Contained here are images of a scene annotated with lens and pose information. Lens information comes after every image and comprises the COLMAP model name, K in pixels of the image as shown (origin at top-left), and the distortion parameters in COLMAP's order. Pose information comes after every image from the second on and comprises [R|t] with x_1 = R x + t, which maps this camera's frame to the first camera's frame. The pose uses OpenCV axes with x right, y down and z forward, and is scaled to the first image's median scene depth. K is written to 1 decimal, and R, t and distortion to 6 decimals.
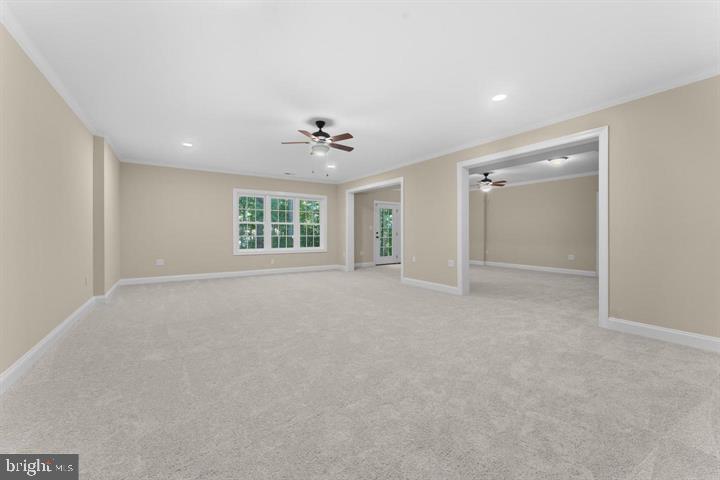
lens RADIAL K [[286.3, 0, 360.6], [0, 286.3, 238.8], [0, 0, 1]] dist [0.000279, 0.000034]
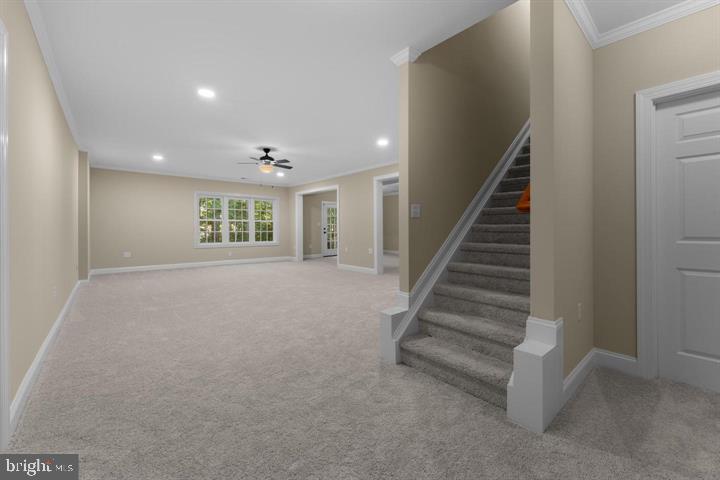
lens RADIAL K [[290.5, 0, 361.9], [0, 290.5, 232.9], [0, 0, 1]] dist [-0.000683, -0.000089]
pose [[0.991387, -0.003059, 0.130927, 0.065251], [0.003917, 0.999973, -0.006296, 0.004682], [-0.130904, 0.006755, 0.991372, -0.224808]]
